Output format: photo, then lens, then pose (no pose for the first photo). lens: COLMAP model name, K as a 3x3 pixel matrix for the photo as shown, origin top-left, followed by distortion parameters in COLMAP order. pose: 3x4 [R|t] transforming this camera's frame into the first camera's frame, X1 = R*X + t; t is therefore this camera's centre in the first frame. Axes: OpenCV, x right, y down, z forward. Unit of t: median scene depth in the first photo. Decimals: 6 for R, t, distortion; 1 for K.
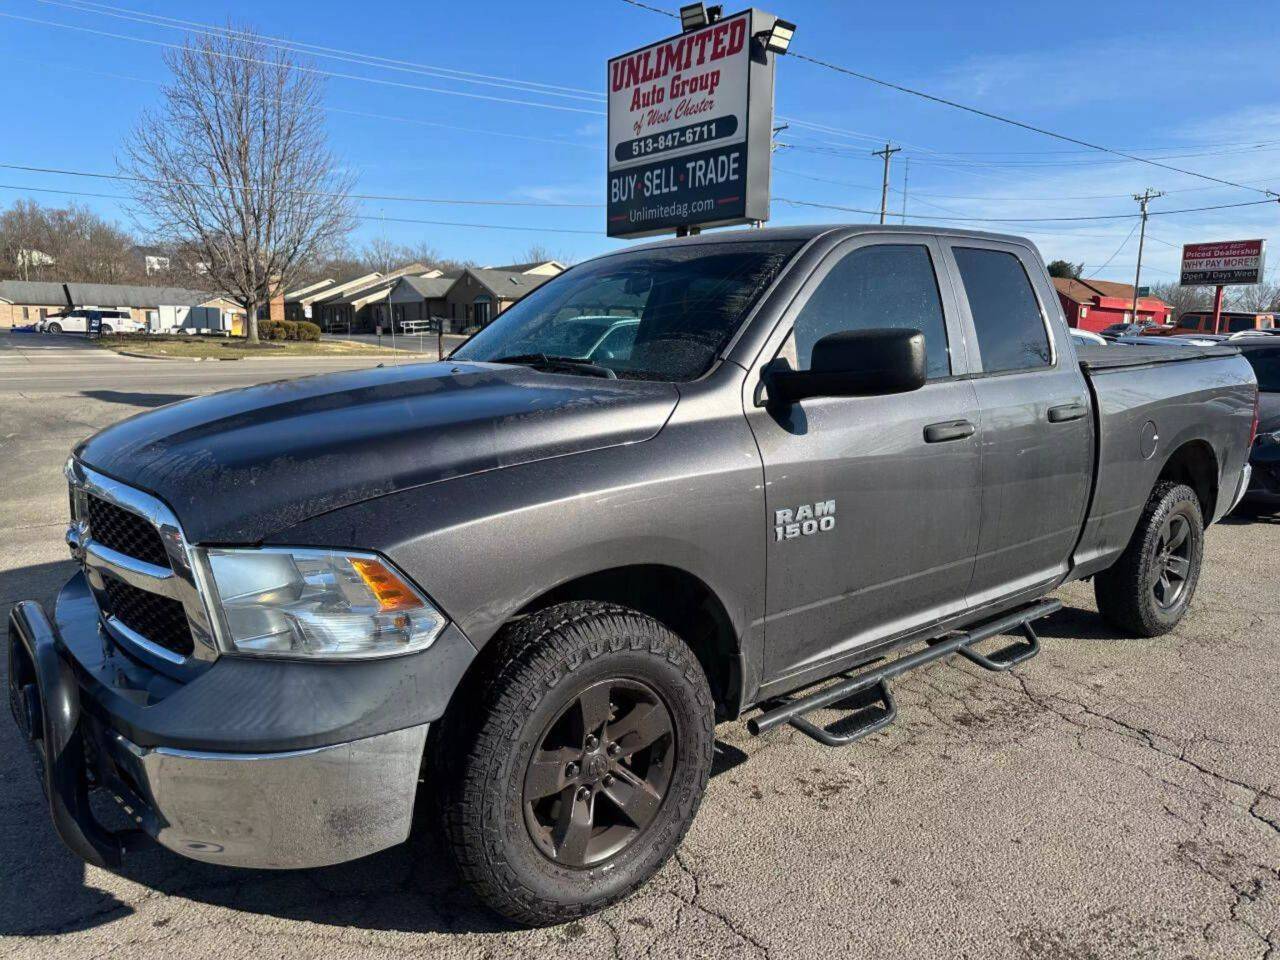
lens RADIAL K [[886.2, 0, 640.0], [0, 886.2, 480.0], [0, 0, 1]] dist [0.053480, -0.073208]
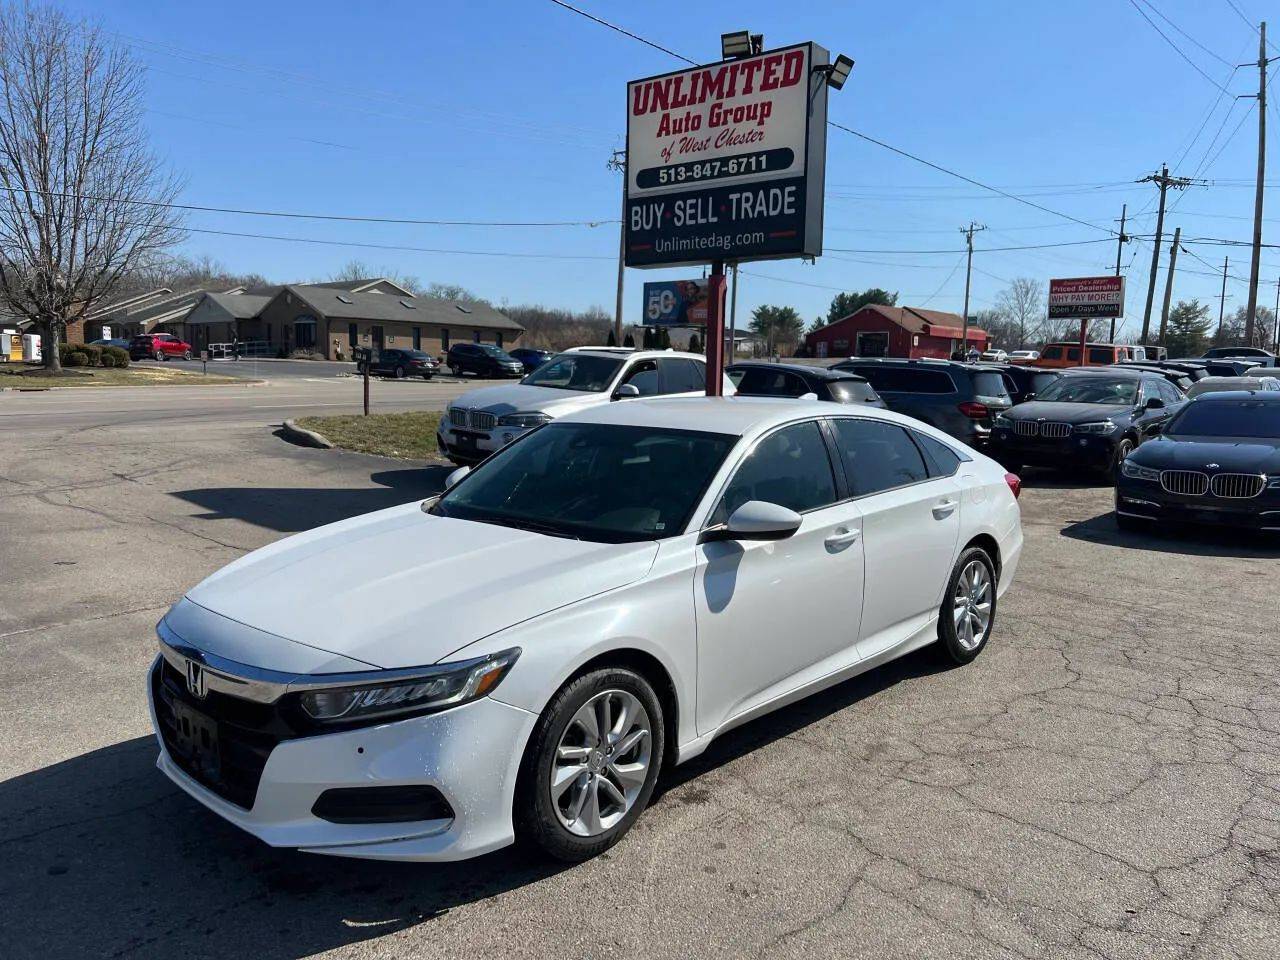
lens RADIAL K [[951.6, 0, 630.3], [0, 951.6, 480.2], [0, 0, 1]] dist [0.017607, -0.002074]
pose [[0.982399, -0.019106, 0.185814, -0.238028], [0.025622, 0.999136, -0.032729, -0.018356], [-0.185028, 0.036914, 0.982040, 0.028265]]
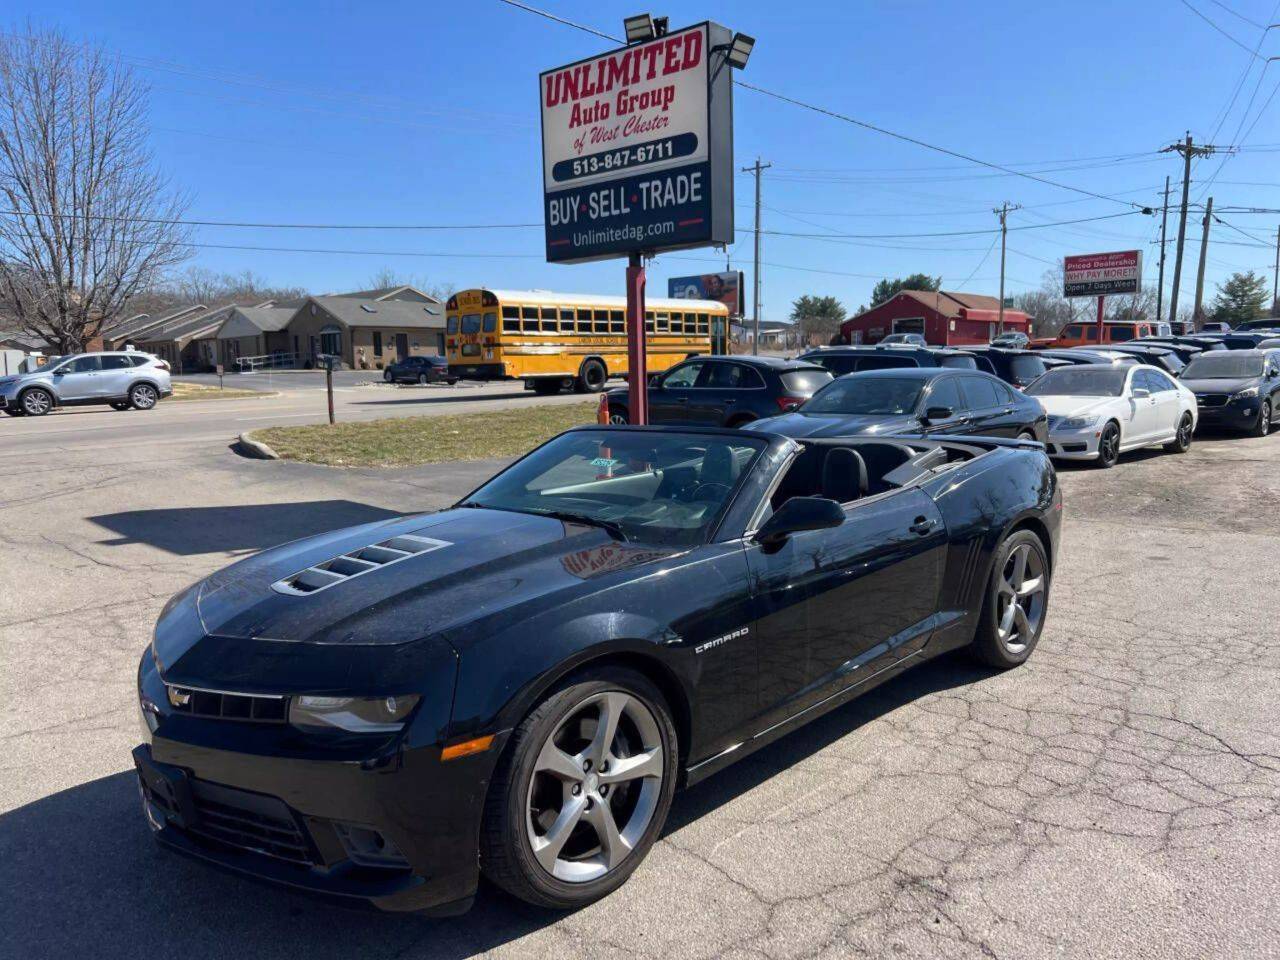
lens RADIAL K [[953.5, 0, 640.2], [0, 953.5, 485.4], [0, 0, 1]] dist [0.016268, -0.003236]
pose [[0.987912, -0.054826, 0.144997, -0.103845], [0.059308, 0.997881, -0.026767, -0.015401], [-0.143222, 0.035043, 0.989070, 0.028947]]
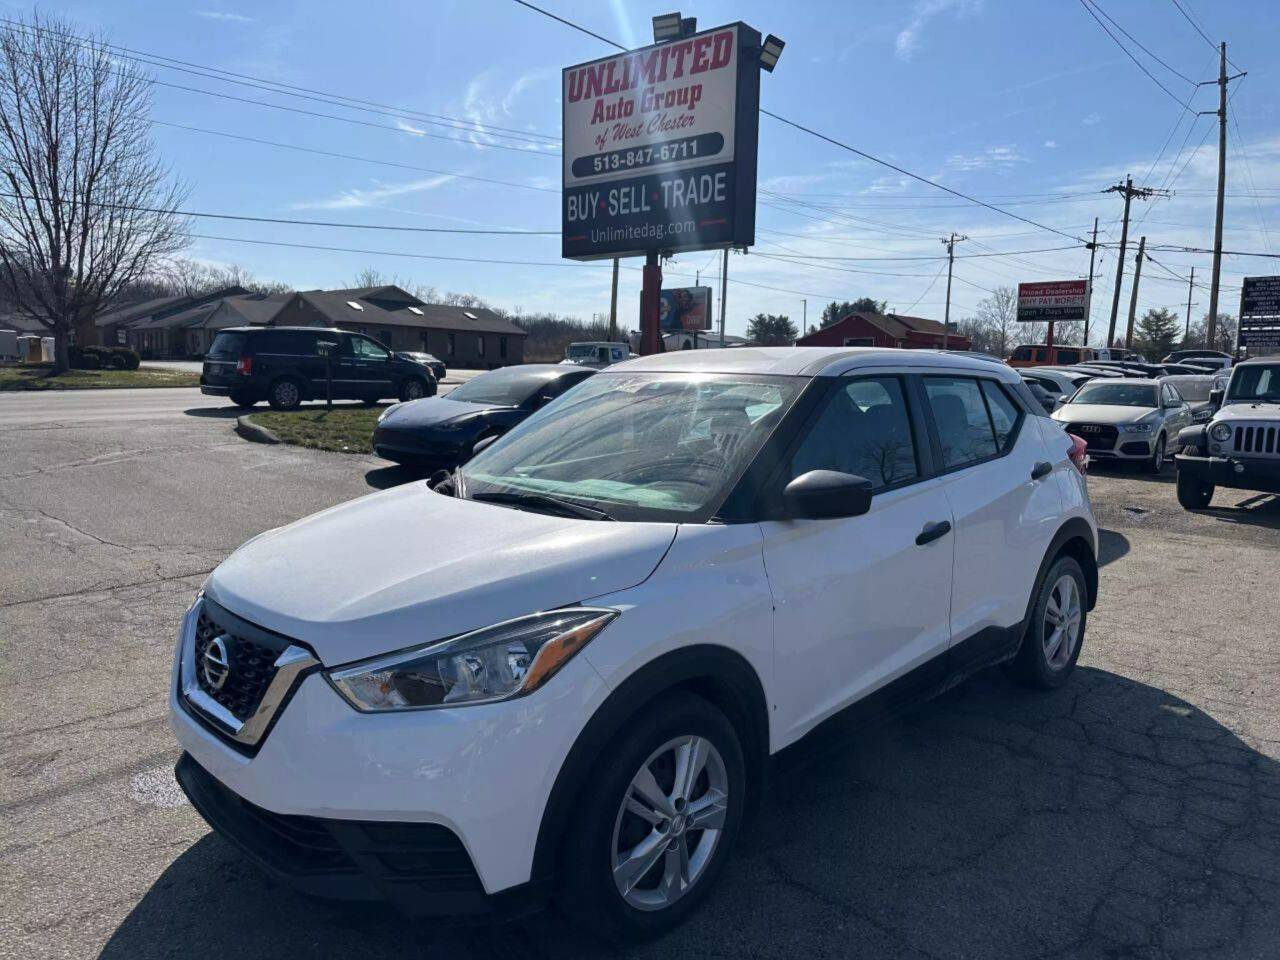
lens RADIAL K [[886.2, 0, 640.0], [0, 886.2, 480.0], [0, 0, 1]] dist [0.053480, -0.073208]
pose [[0.981941, -0.019910, 0.188138, -0.145821], [0.025934, 0.999225, -0.029609, -0.015854], [-0.187403, 0.033954, 0.981696, 0.096057]]
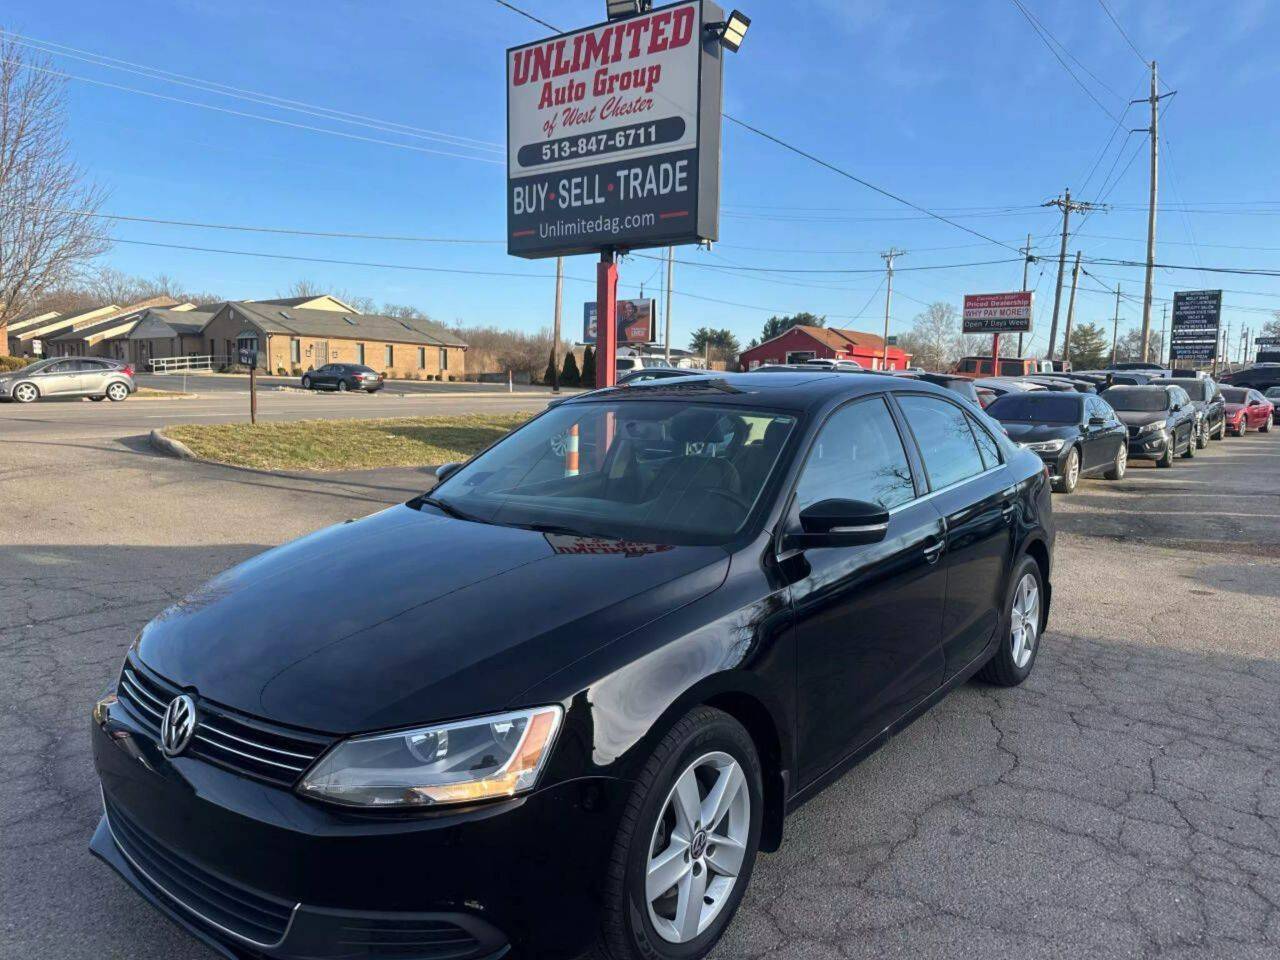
lens RADIAL K [[888.6, 0, 632.7], [0, 888.6, 483.9], [0, 0, 1]] dist [0.045214, -0.062140]
pose [[0.969718, -0.024405, 0.243004, -0.142712], [0.034816, 0.998646, -0.038640, -0.021303], [-0.241732, 0.045930, 0.969255, 0.173601]]
